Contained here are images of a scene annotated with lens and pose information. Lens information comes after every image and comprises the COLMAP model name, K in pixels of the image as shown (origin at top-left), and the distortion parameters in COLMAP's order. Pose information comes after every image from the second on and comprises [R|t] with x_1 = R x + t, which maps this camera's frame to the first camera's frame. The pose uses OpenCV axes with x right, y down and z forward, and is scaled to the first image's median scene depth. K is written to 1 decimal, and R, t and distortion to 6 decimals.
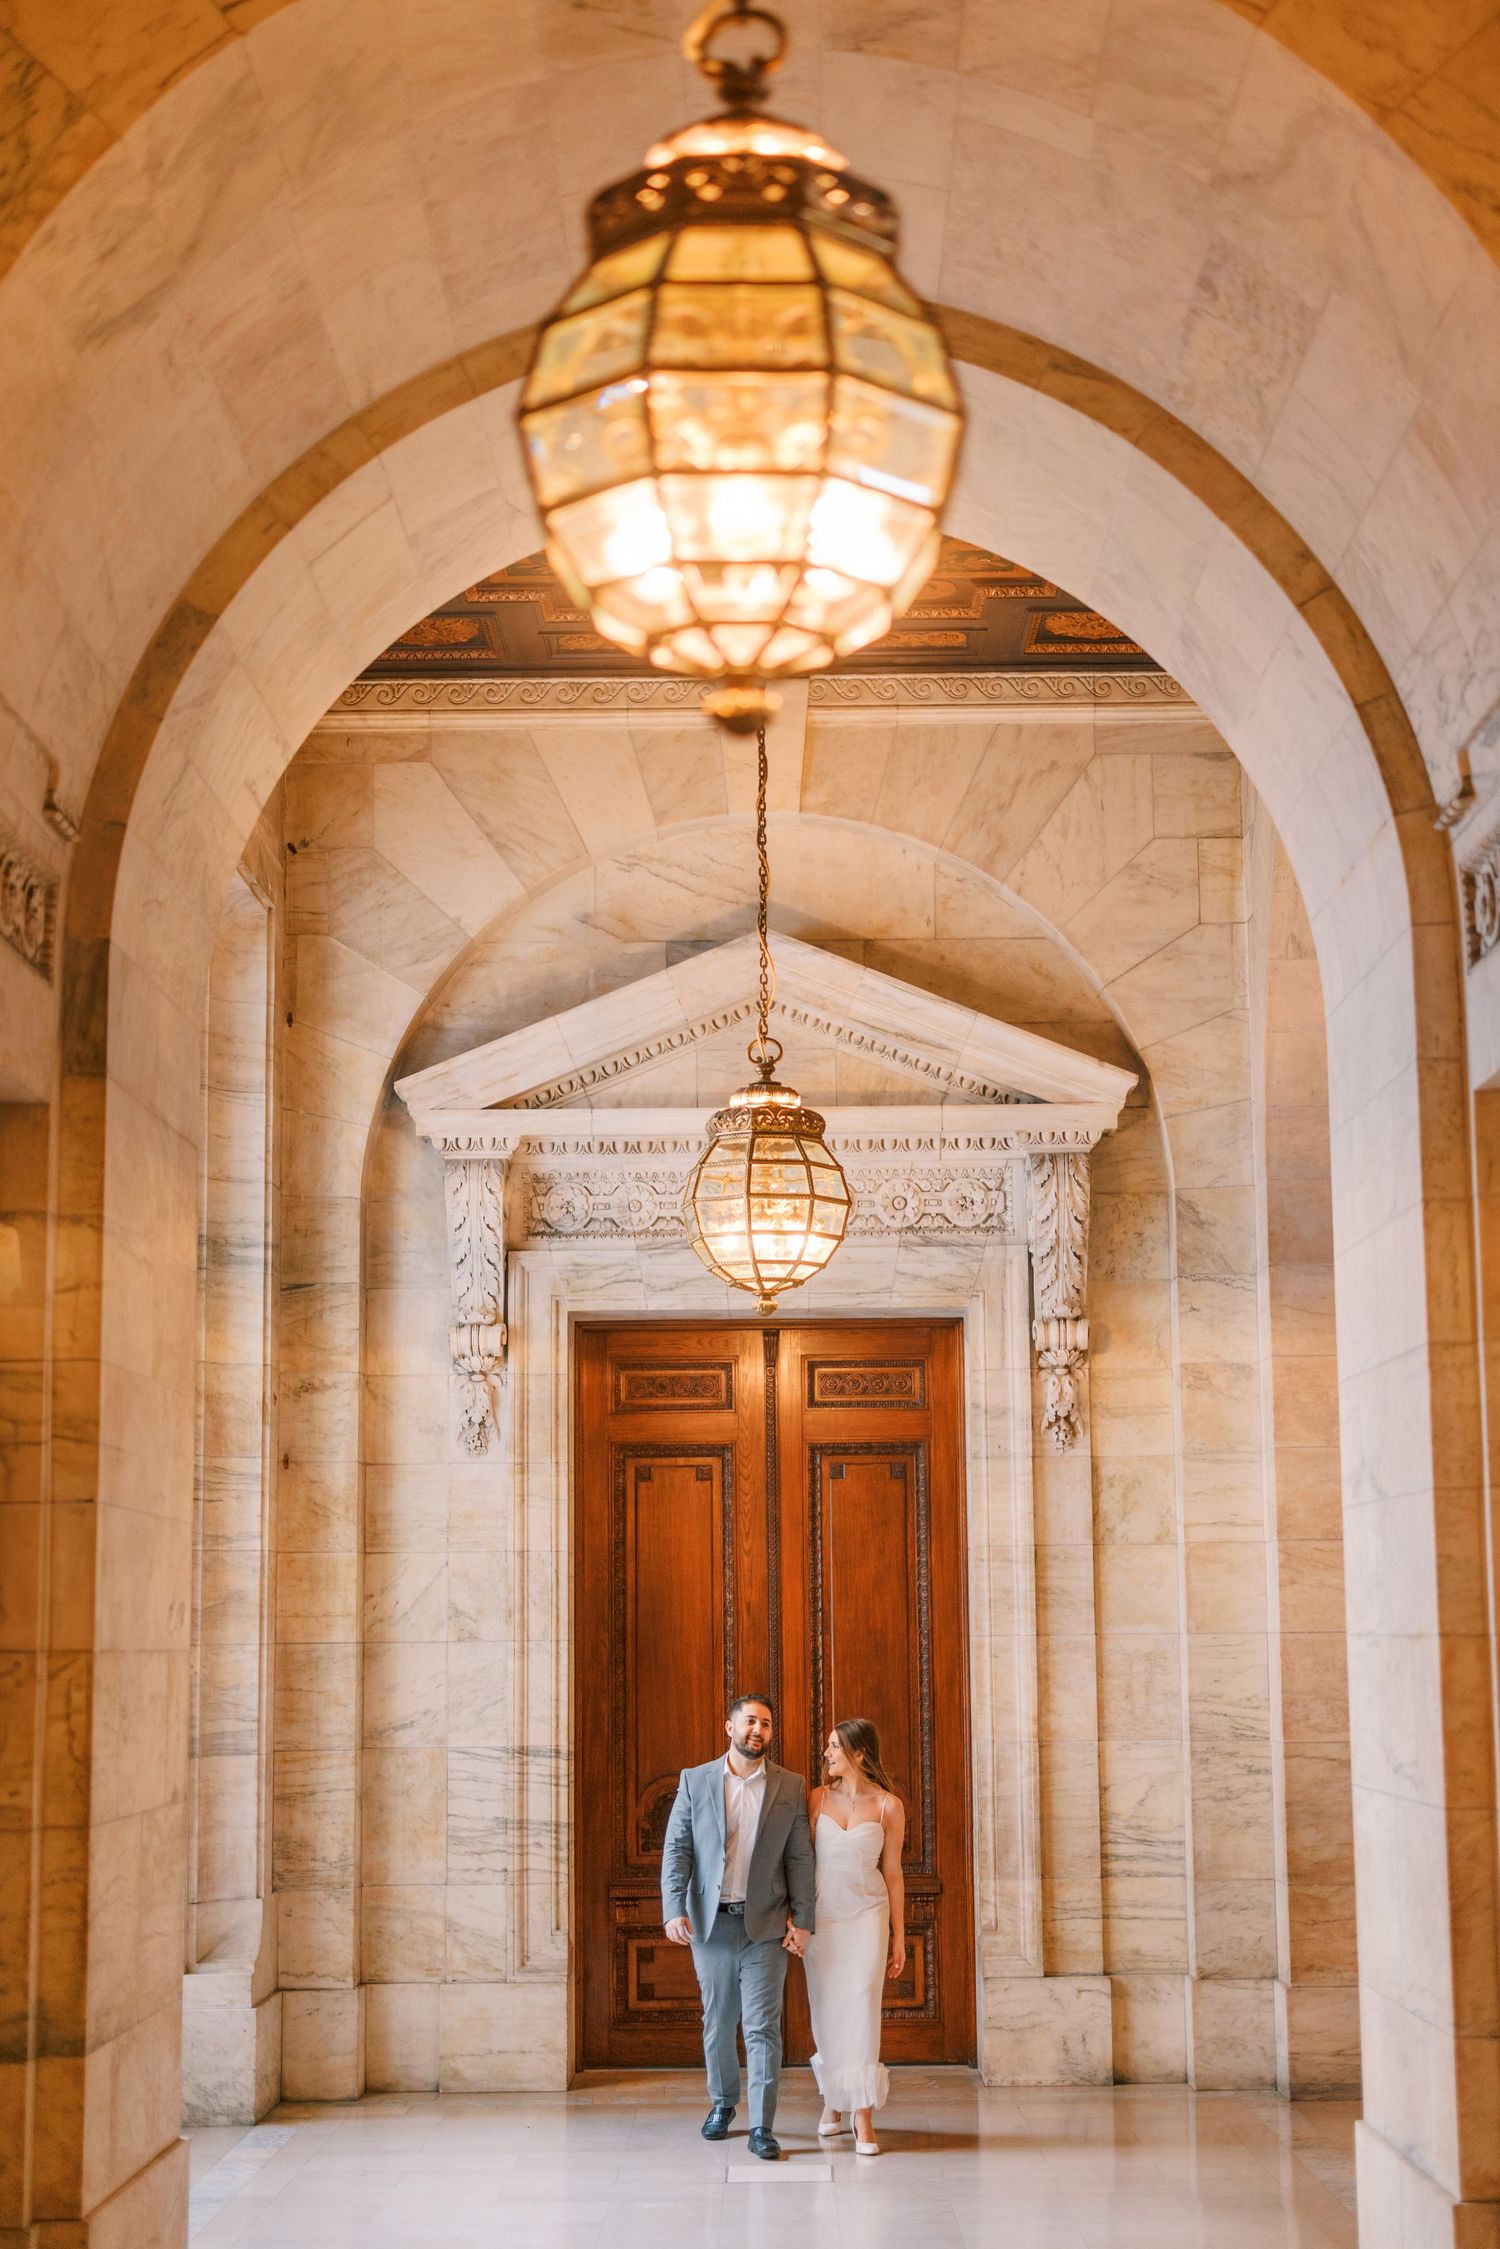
lens RADIAL K [[3075.8, 0, 750.0], [0, 3075.8, 1124.5], [0, 0, 1]] dist [-0.016870, 0.103380]
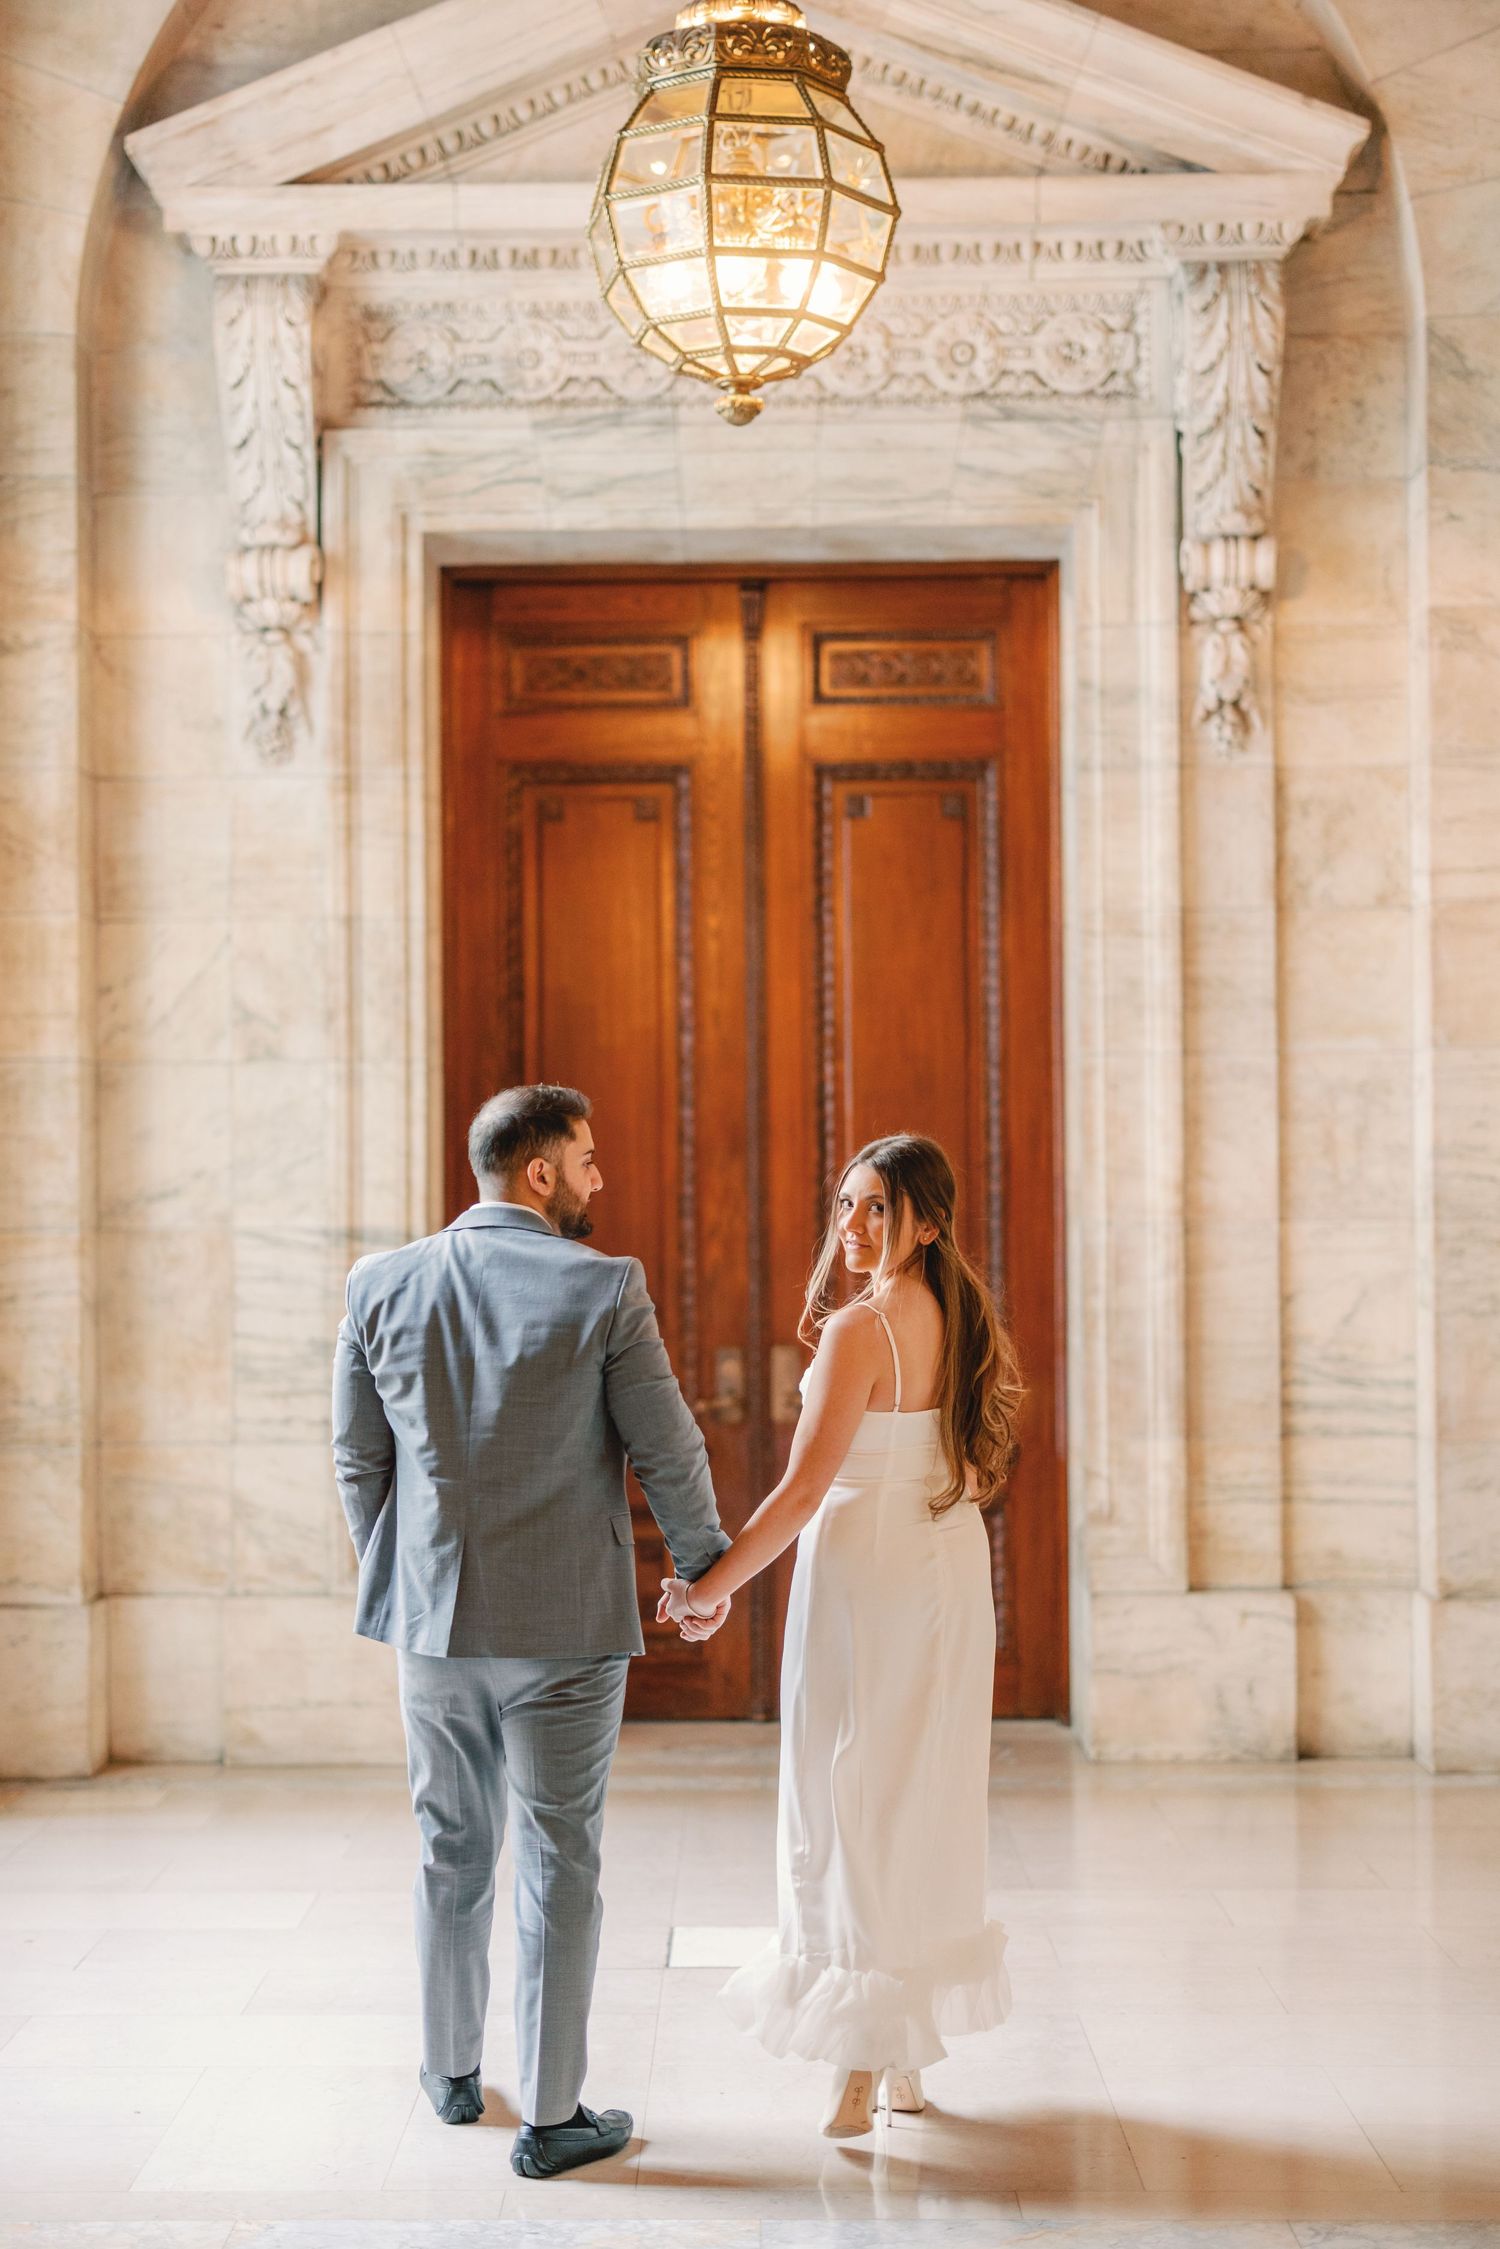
lens RADIAL K [[3216.0, 0, 625.7], [0, 3216.0, 1068.0], [0, 0, 1]] dist [-0.000072, 0.056241]
pose [[0.999421, 0.000780, -0.034022, 0.003540], [0.003406, 0.992425, 0.122808, 0.089220], [0.033860, -0.122853, 0.991847, 0.354331]]
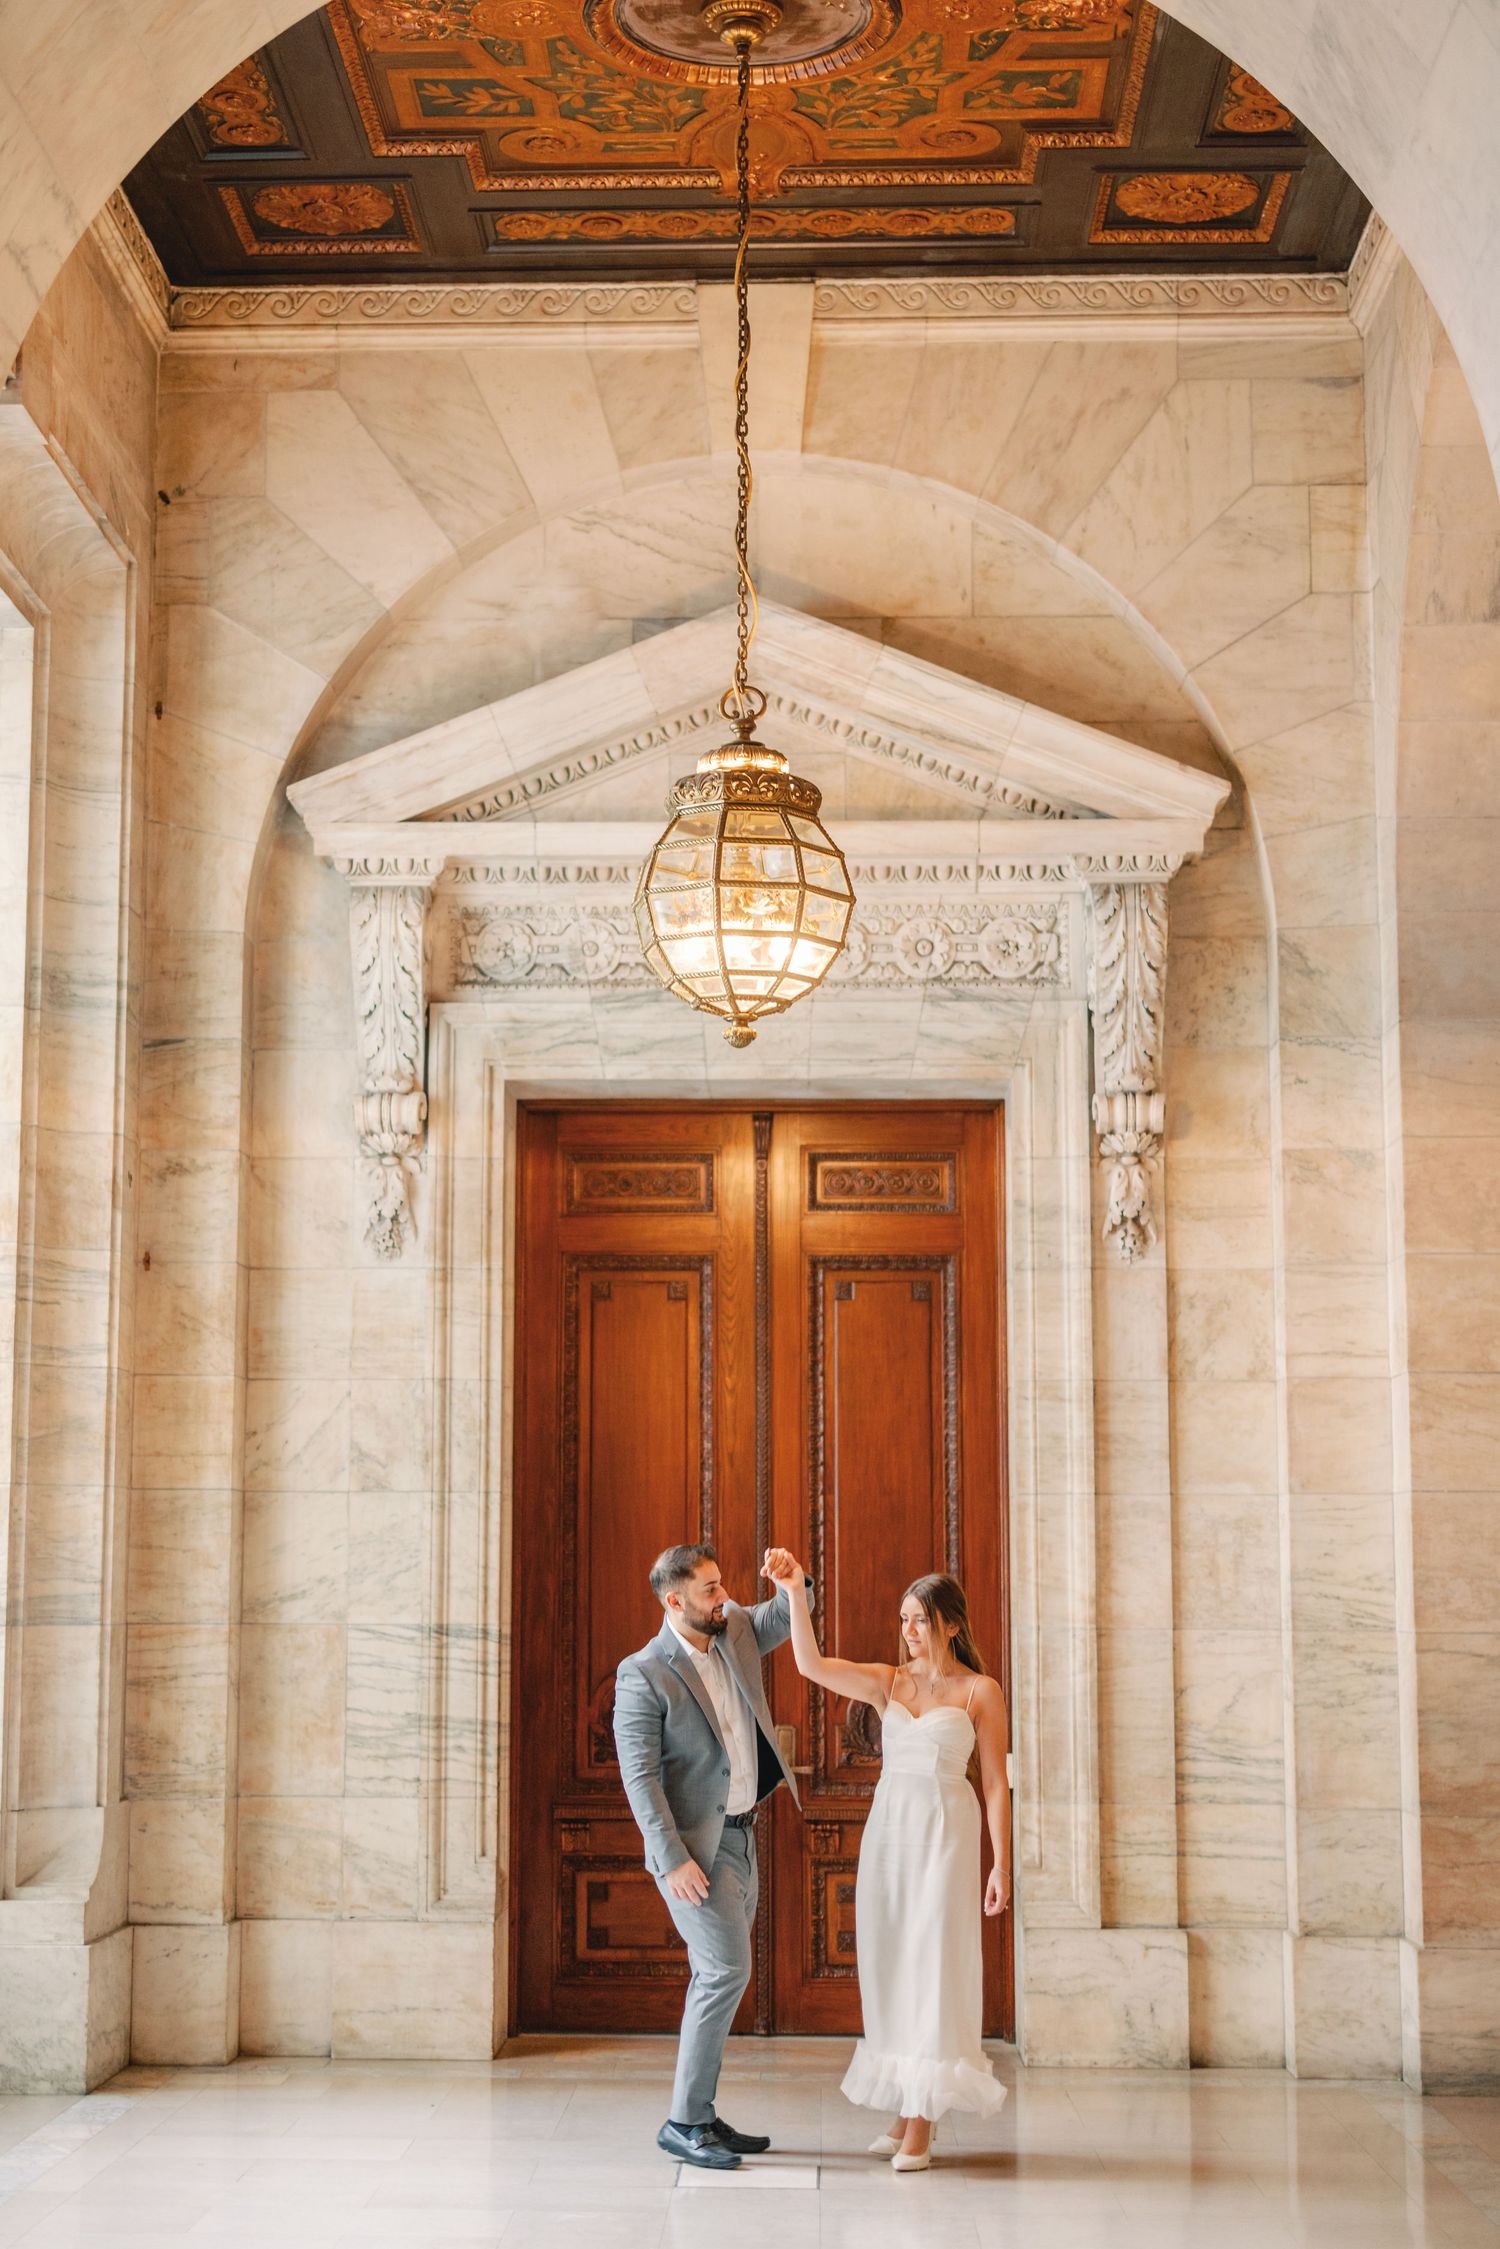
lens RADIAL K [[3216.0, 0, 625.7], [0, 3216.0, 1068.0], [0, 0, 1]] dist [-0.000072, 0.056241]
pose [[0.998661, 0.007129, -0.051246, 0.014762], [-0.006853, 0.999961, 0.005564, 0.053362], [0.051283, -0.005205, 0.998671, 0.173026]]
